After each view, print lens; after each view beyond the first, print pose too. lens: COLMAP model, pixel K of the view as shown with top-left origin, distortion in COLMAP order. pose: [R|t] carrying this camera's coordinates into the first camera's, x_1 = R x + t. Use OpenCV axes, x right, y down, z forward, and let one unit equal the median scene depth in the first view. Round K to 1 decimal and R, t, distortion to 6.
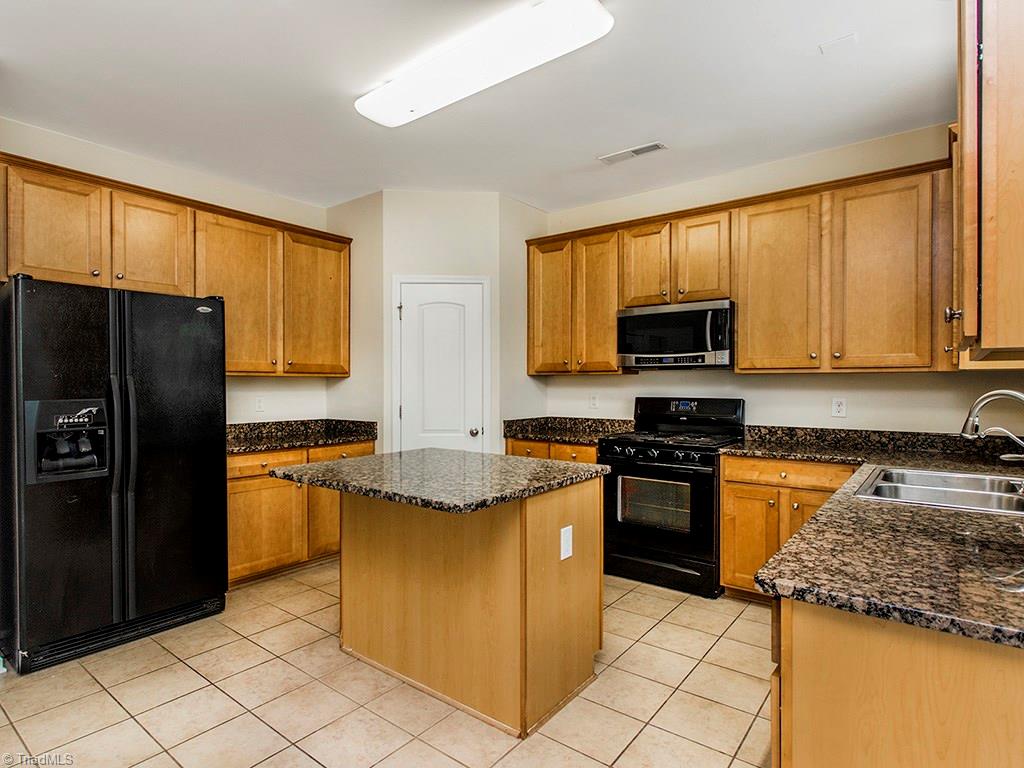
lens RADIAL K [[530.9, 0, 474.1], [0, 530.9, 382.9], [0, 0, 1]] dist [-0.002572, -0.001236]
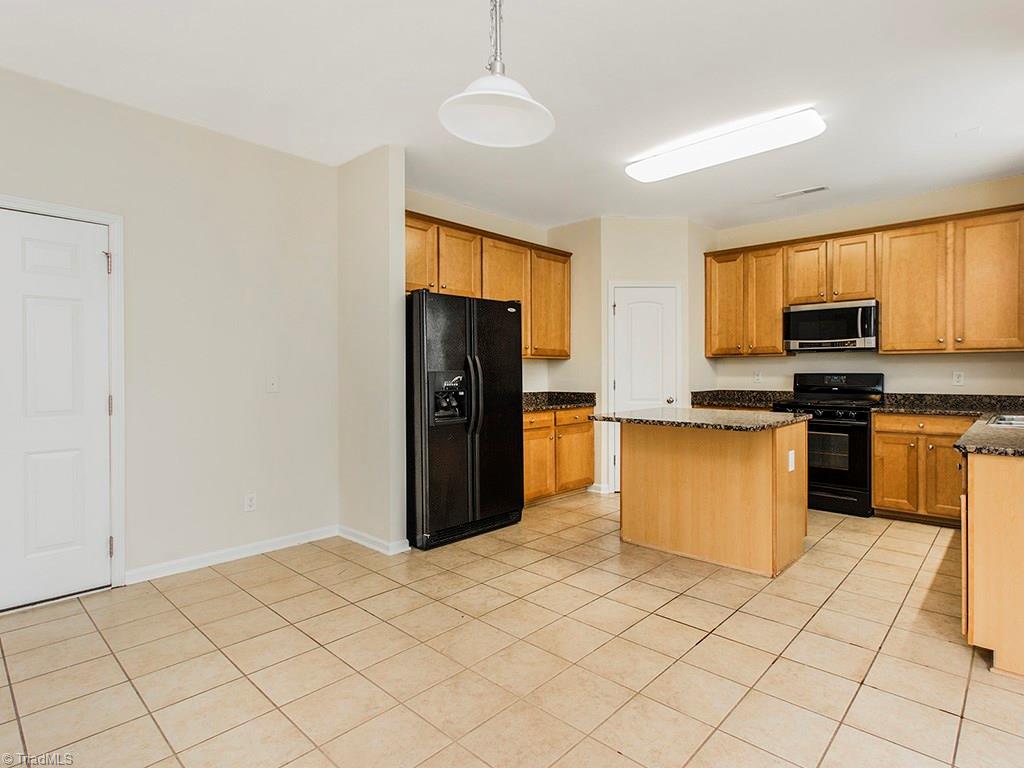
lens RADIAL K [[503.4, 0, 557.5], [0, 503.4, 371.6], [0, 0, 1]] dist [-0.003486, -0.000423]
pose [[0.999636, -0.002626, -0.026852, -0.295425], [0.002671, 0.999995, 0.001627, 0.022986], [0.026848, -0.001698, 0.999638, -0.305287]]
